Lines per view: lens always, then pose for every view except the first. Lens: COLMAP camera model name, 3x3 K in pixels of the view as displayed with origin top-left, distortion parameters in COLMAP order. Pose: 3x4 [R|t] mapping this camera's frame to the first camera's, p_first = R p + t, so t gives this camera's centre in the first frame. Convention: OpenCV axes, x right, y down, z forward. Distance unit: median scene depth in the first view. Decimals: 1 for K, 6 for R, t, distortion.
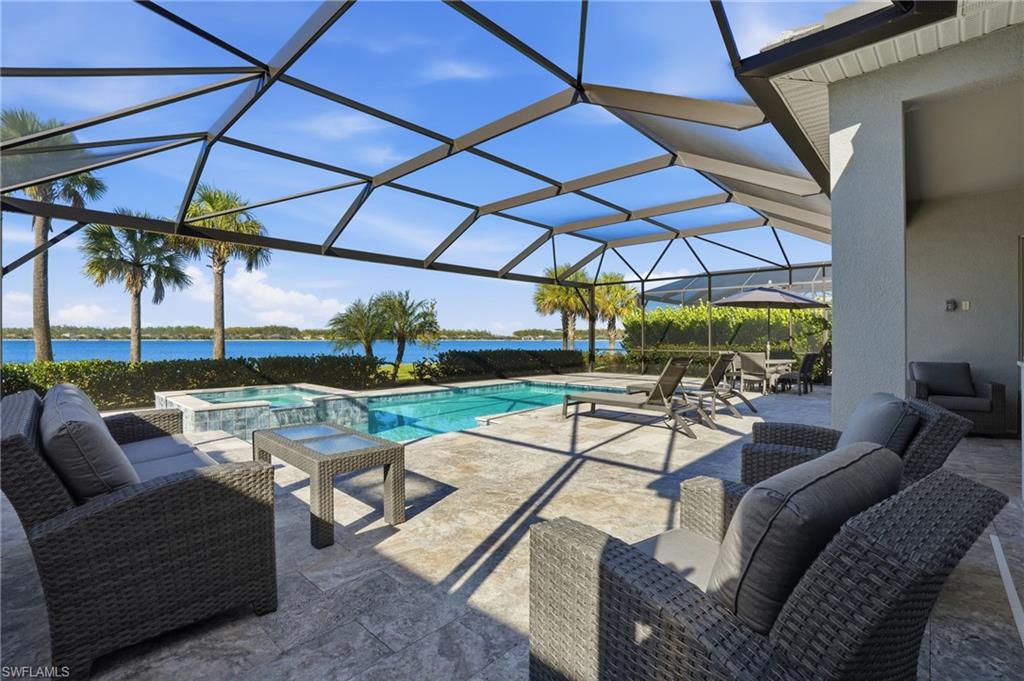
lens RADIAL K [[474.4, 0, 509.3], [0, 474.4, 338.0], [0, 0, 1]] dist [-0.070104, 0.024788]
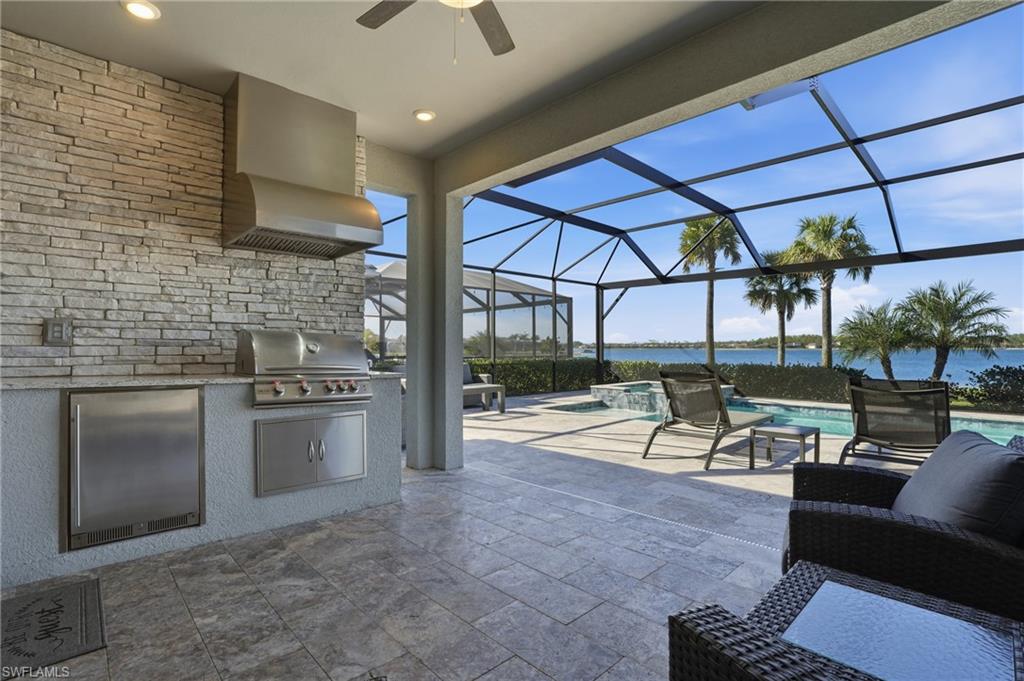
lens RADIAL K [[480.7, 0, 510.1], [0, 480.7, 340.1], [0, 0, 1]] dist [-0.071661, 0.024499]
pose [[-0.047163, -0.016143, -0.998757, 0.610977], [0.002117, 0.999866, -0.016261, -0.002352], [0.998885, -0.002881, -0.047123, 0.353400]]
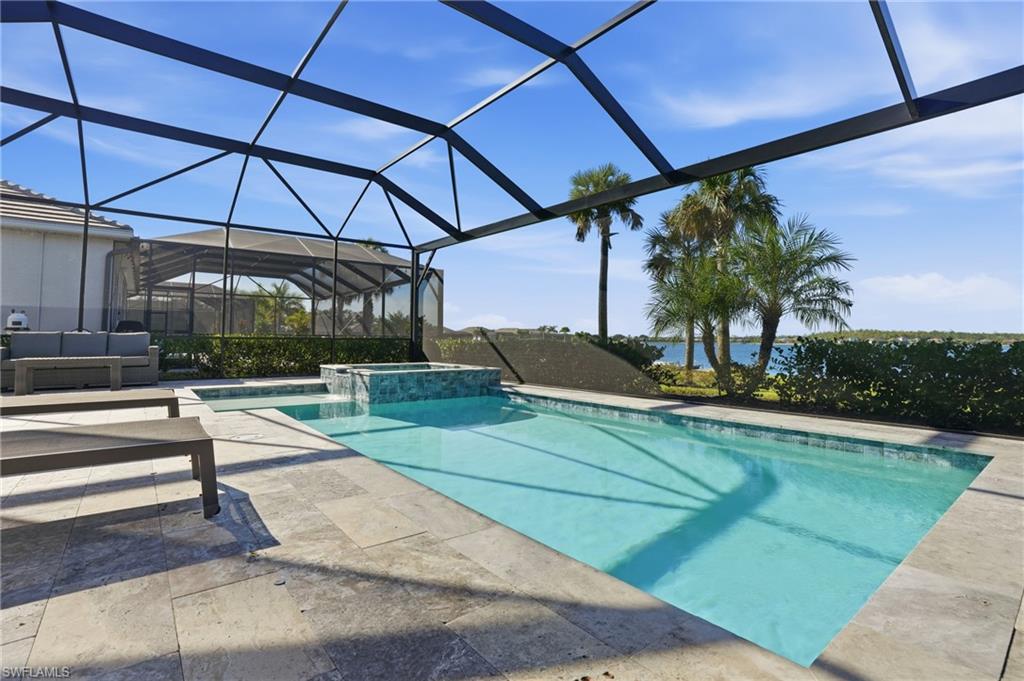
lens RADIAL K [[489.5, 0, 512.9], [0, 489.5, 314.5], [0, 0, 1]] dist [-0.020026, 0.000460]
pose [[-0.127467, -0.054068, -0.990368, 0.390176], [-0.010420, 0.998531, -0.053172, 0.030035], [0.991788, 0.003542, -0.127843, 0.846036]]
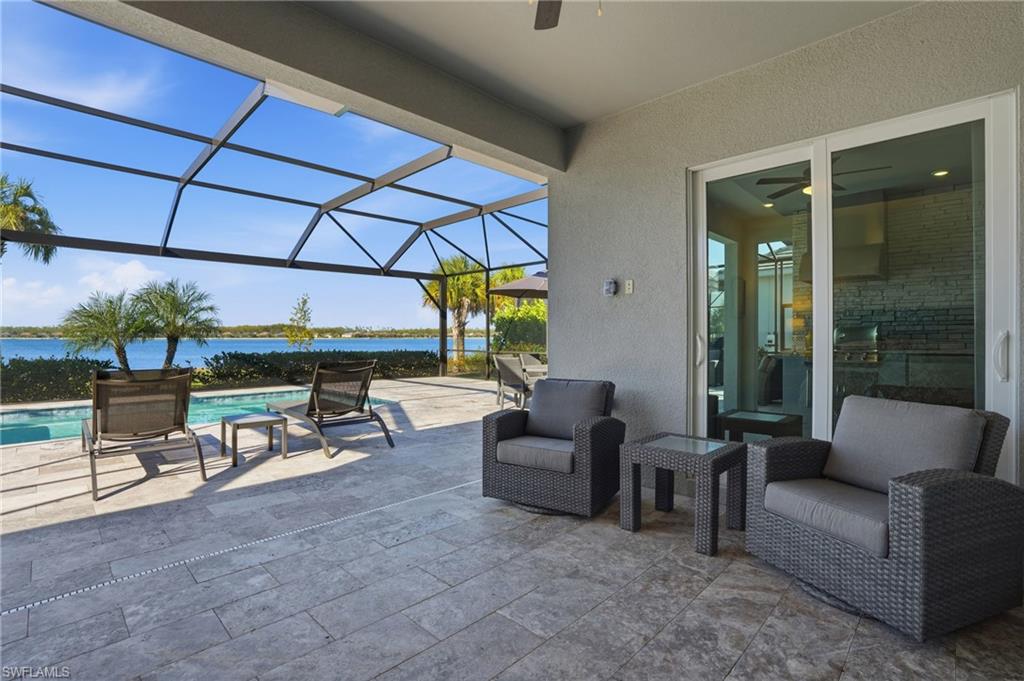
lens RADIAL K [[474.4, 0, 509.3], [0, 474.4, 338.0], [0, 0, 1]] dist [-0.070104, 0.024788]
pose [[0.999836, 0.000469, -0.018120, 0.436598], [-0.000411, 0.999995, 0.003183, -0.002717], [0.018121, -0.003175, 0.999831, 0.183854]]
